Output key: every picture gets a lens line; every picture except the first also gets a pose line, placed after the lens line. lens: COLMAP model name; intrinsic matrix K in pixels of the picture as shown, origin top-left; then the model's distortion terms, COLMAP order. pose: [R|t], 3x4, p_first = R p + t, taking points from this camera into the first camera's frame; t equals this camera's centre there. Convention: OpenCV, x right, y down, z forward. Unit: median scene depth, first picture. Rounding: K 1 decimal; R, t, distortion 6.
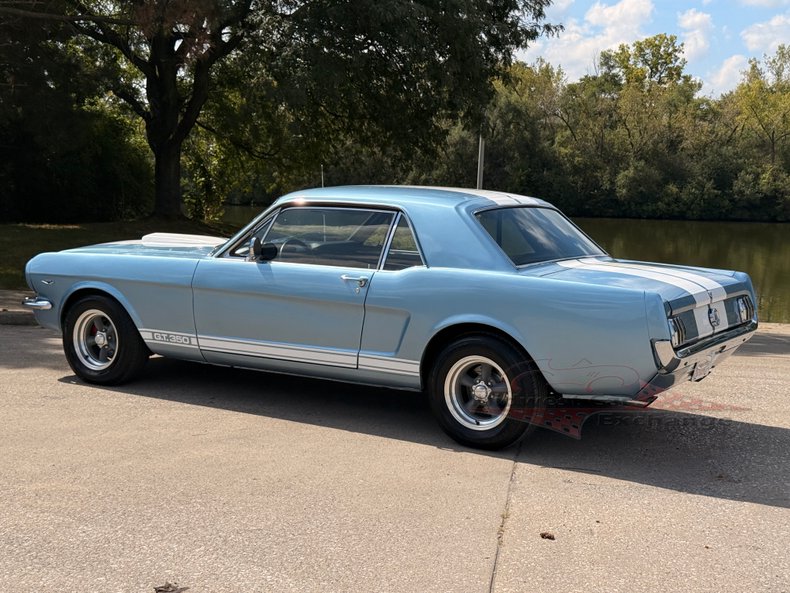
lens RADIAL K [[1124.9, 0, 393.1], [0, 1124.9, 308.8], [0, 0, 1]] dist [0.146013, -0.142417]
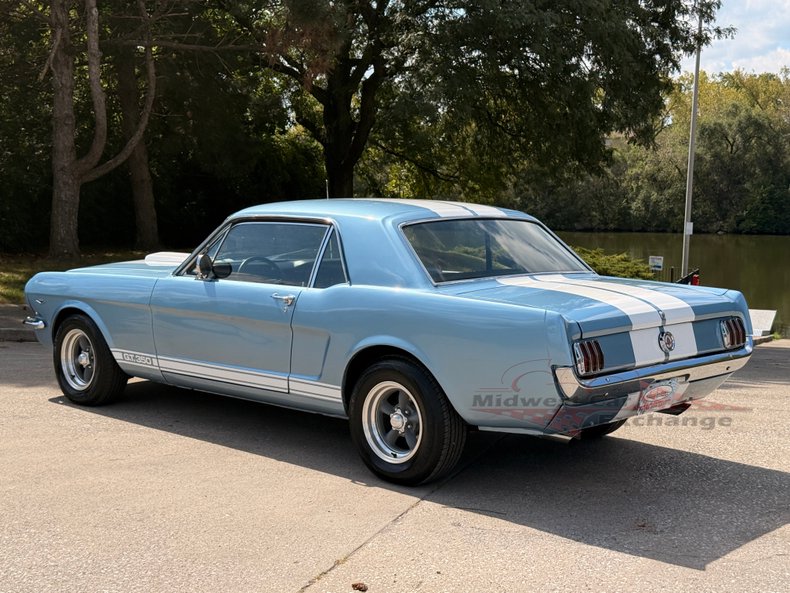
lens RADIAL K [[1124.9, 0, 393.1], [0, 1124.9, 308.8], [0, 0, 1]] dist [0.146013, -0.142417]
pose [[0.977695, 0.002291, -0.210018, 0.252364], [-0.006620, 0.999780, -0.019912, 0.001028], [0.209926, 0.020858, 0.977495, 0.101150]]
